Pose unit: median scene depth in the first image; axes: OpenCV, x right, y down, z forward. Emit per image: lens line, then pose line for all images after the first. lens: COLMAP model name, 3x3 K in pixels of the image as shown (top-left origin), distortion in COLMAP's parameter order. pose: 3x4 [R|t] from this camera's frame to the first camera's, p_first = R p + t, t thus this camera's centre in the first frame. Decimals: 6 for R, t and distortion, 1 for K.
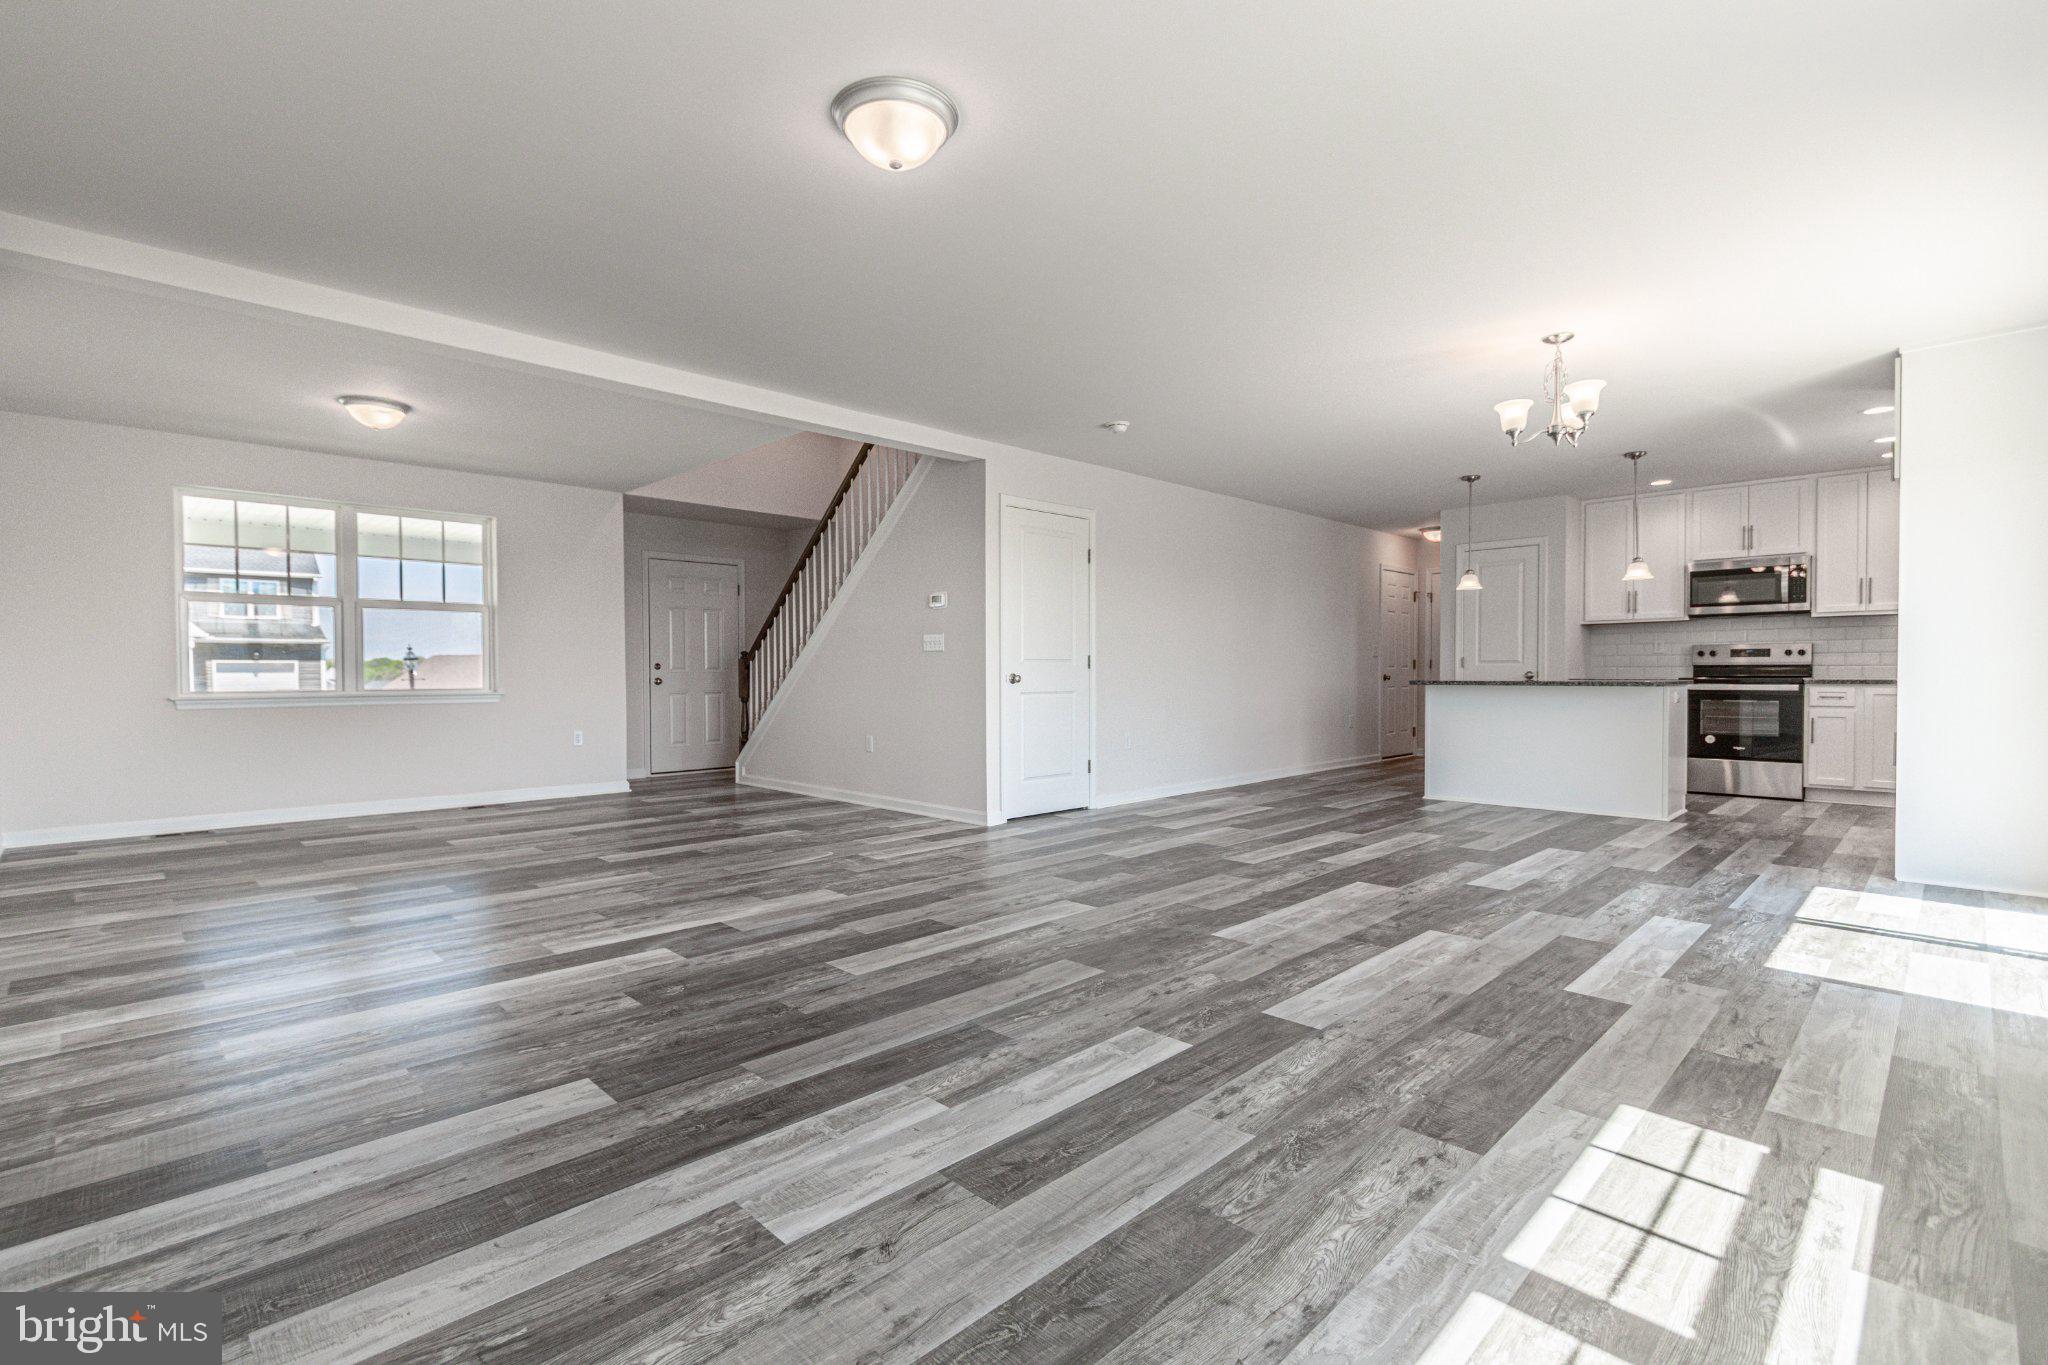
lens RADIAL K [[935.9, 0, 1003.3], [0, 935.9, 692.8], [0, 0, 1]] dist [0.001157, -0.000124]
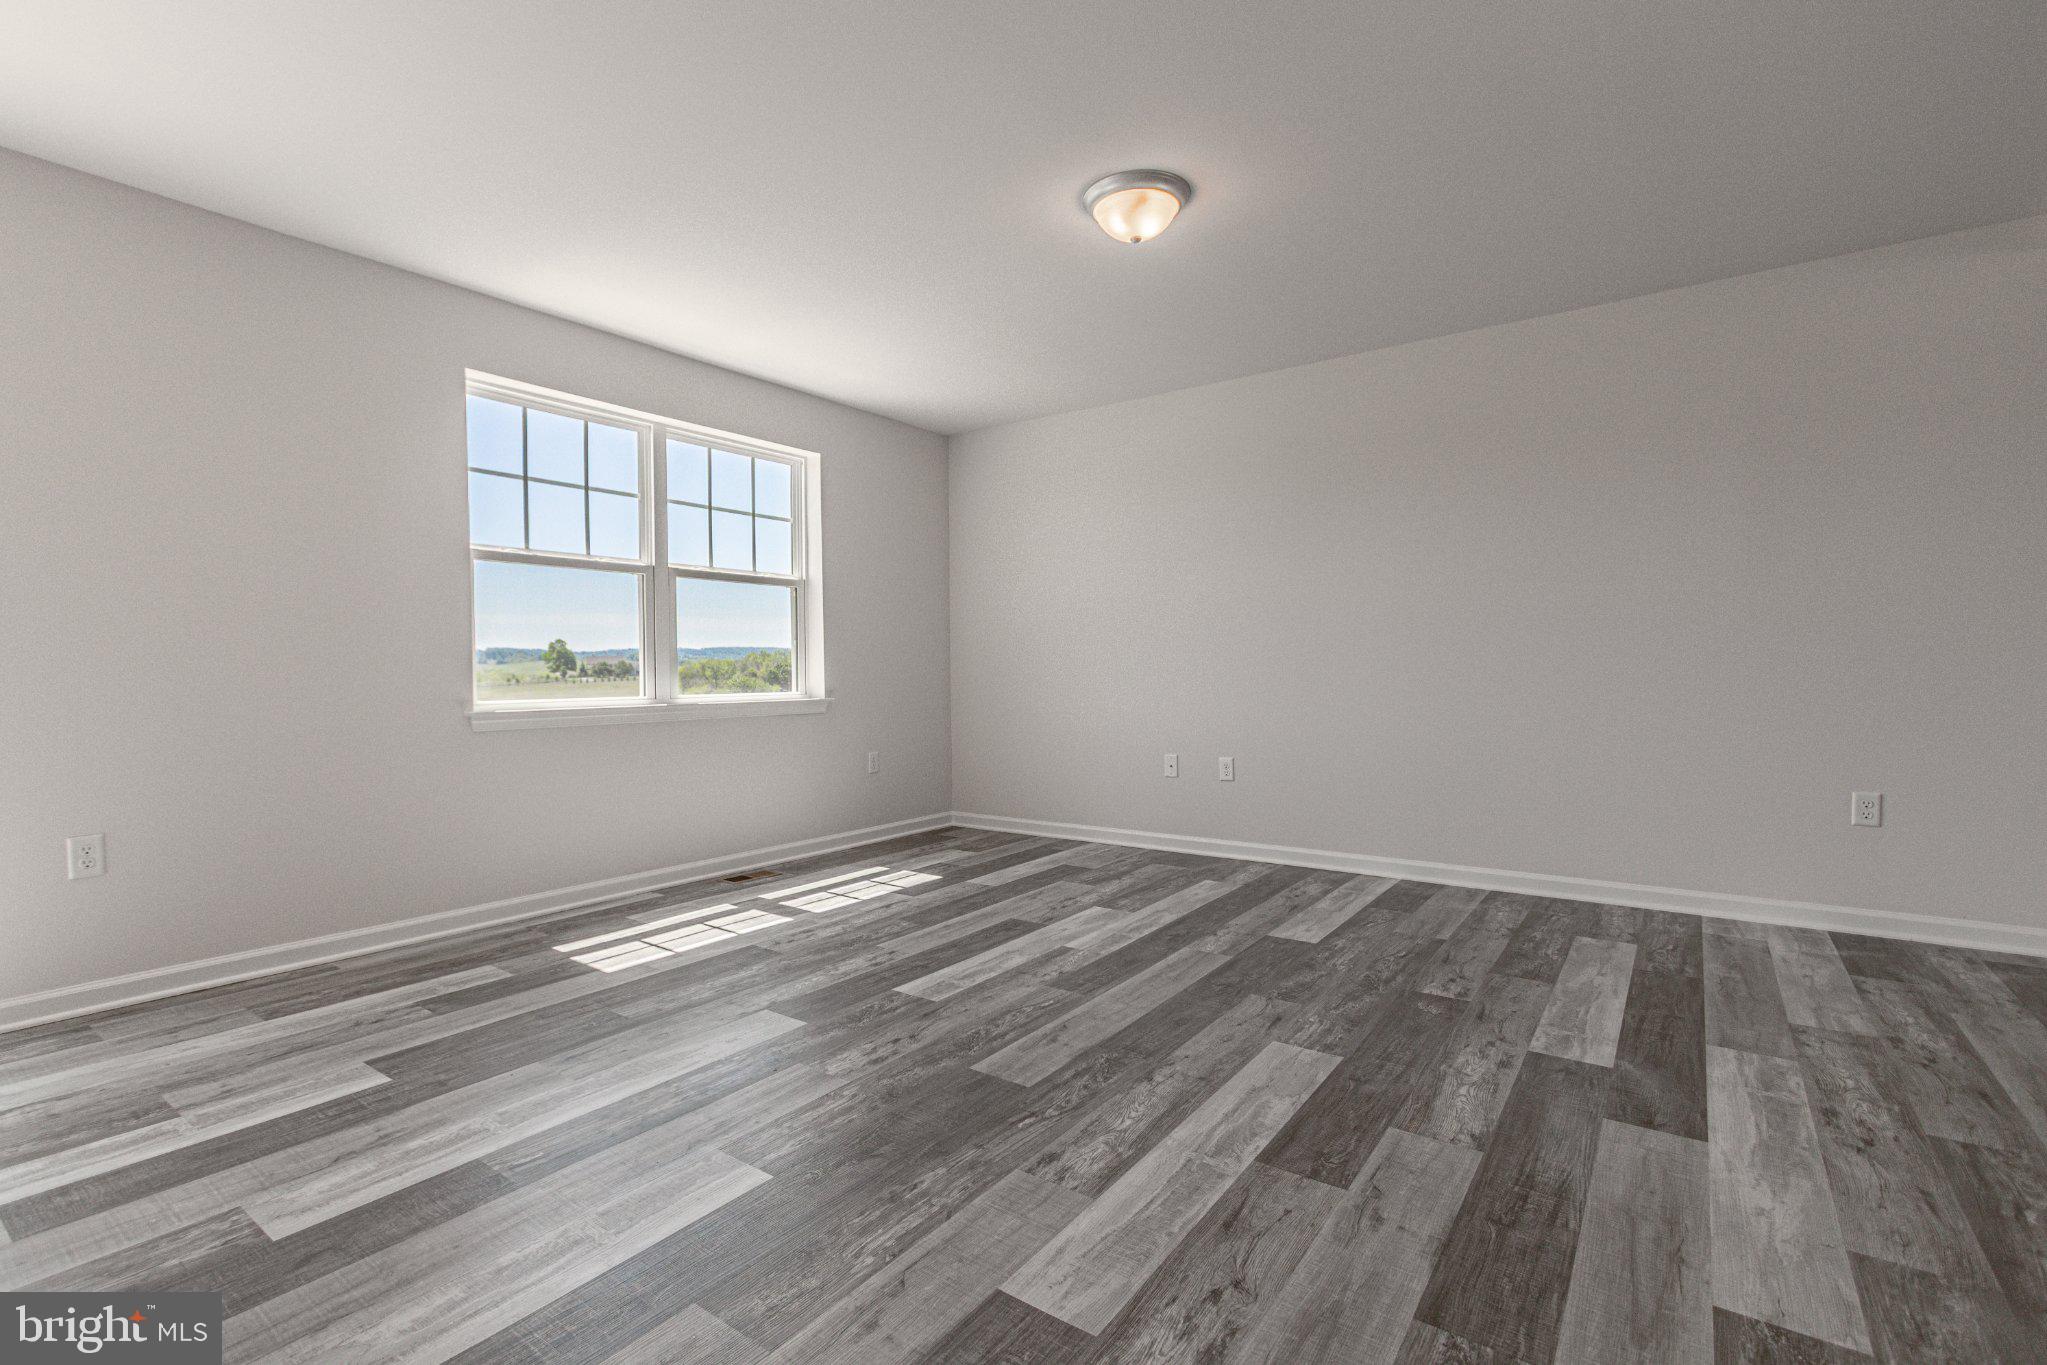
lens RADIAL K [[935.4, 0, 1002.8], [0, 935.4, 692.8], [0, 0, 1]] dist [0.001157, -0.000124]
pose [[-0.986643, 0.015032, -0.162204, 0.227845], [0.006920, 0.998702, 0.050464, -0.048157], [0.162752, 0.048667, -0.985466, 1.967503]]
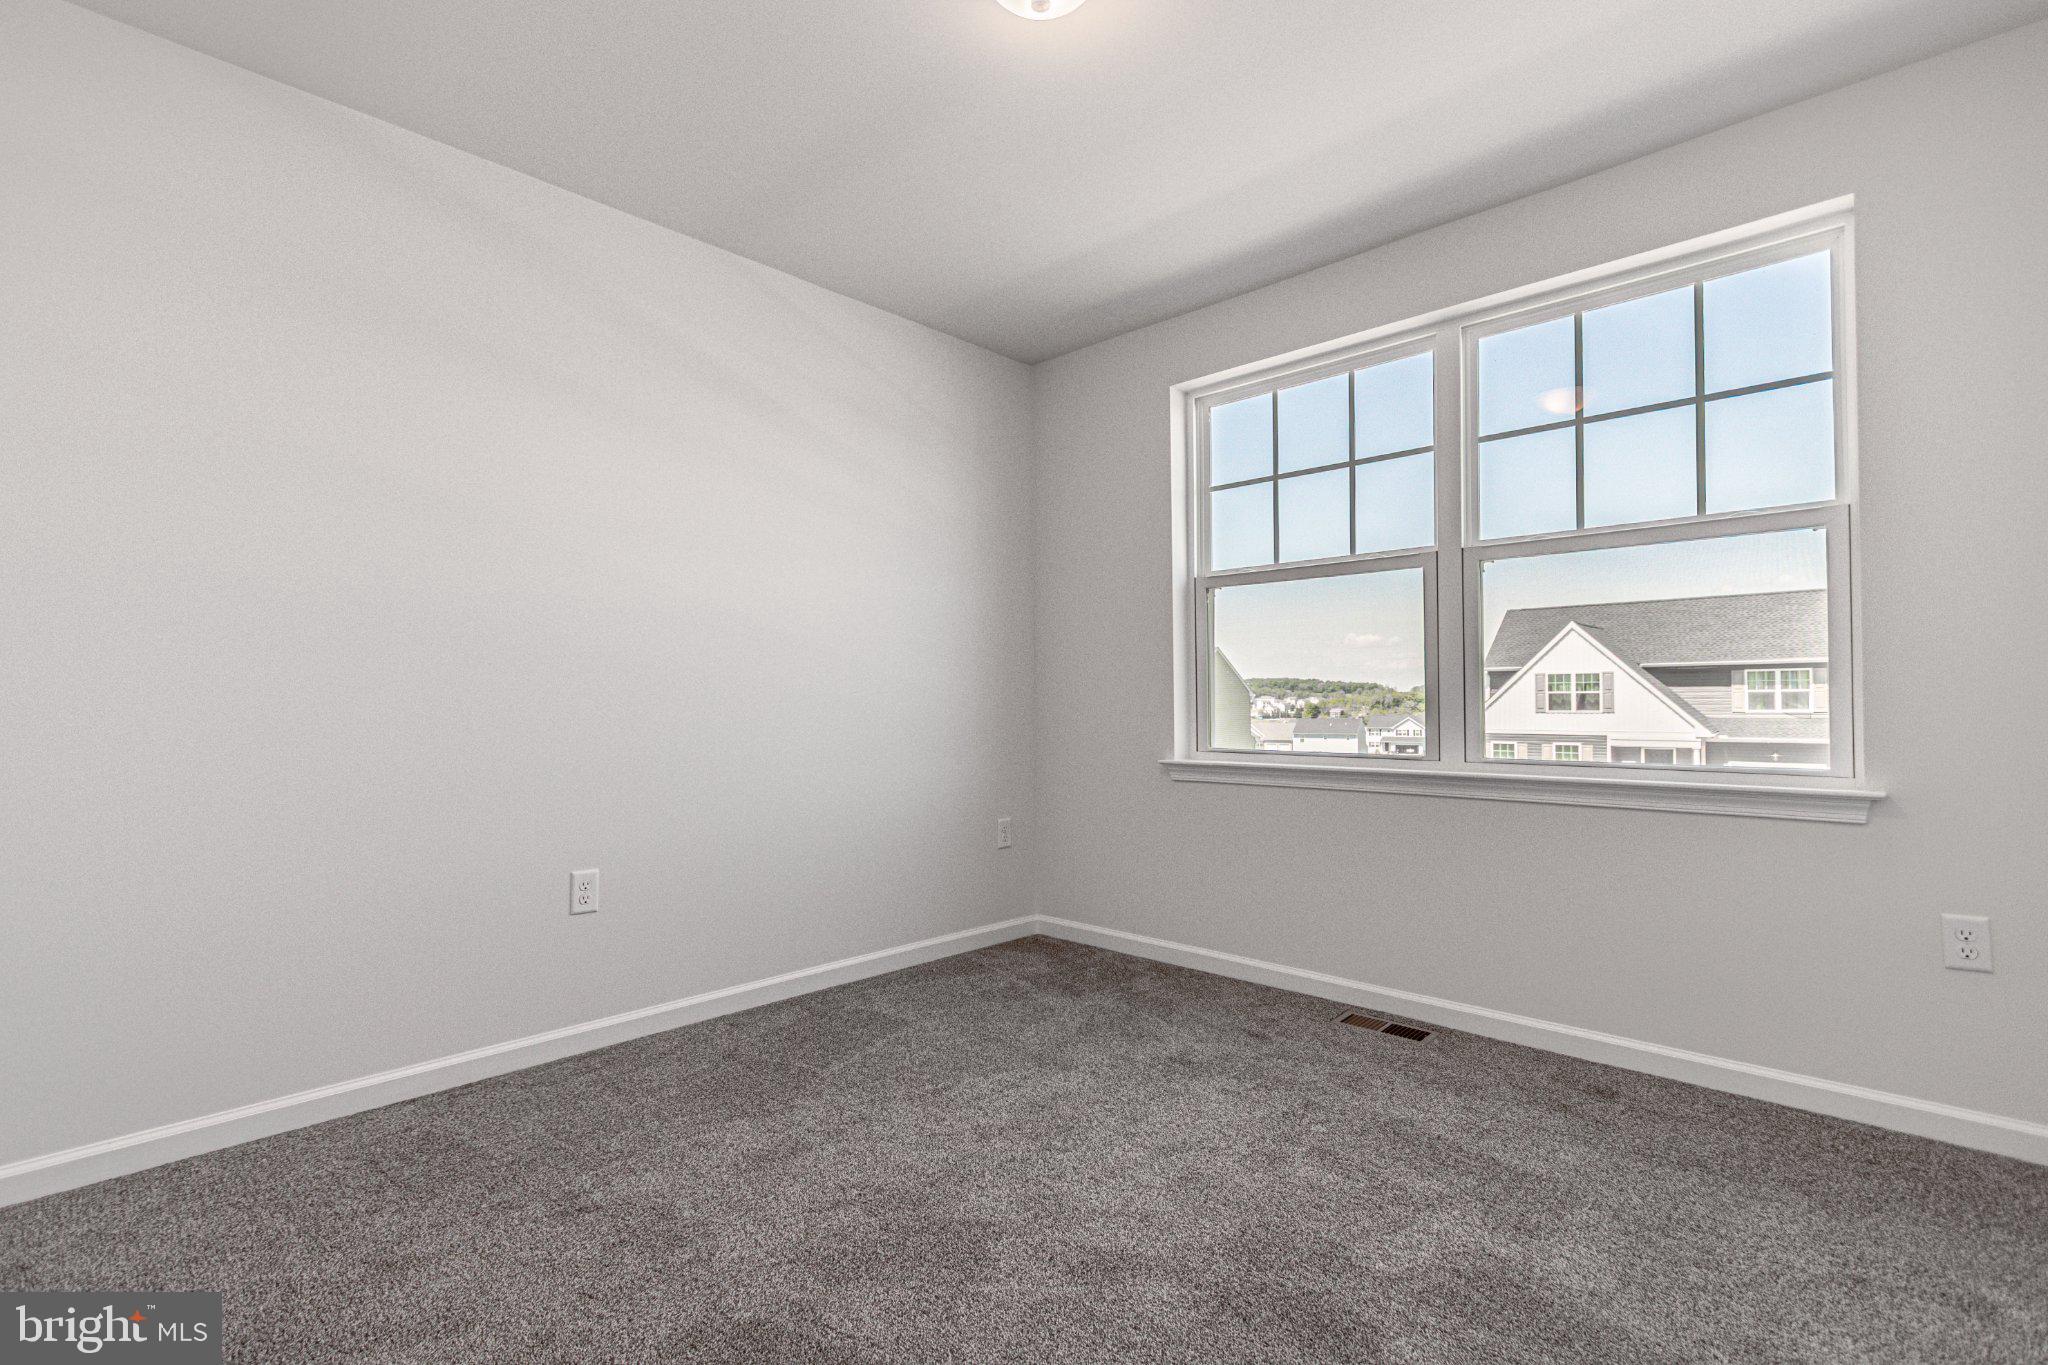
lens RADIAL K [[998.8, 0, 963.4], [0, 998.8, 683.1], [0, 0, 1]] dist [-0.000526, -0.000803]
pose [[0.033055, 0.022960, 0.999190, -0.553876], [0.022520, 0.999465, -0.023712, -0.027270], [-0.999200, 0.023285, 0.032520, 0.774301]]
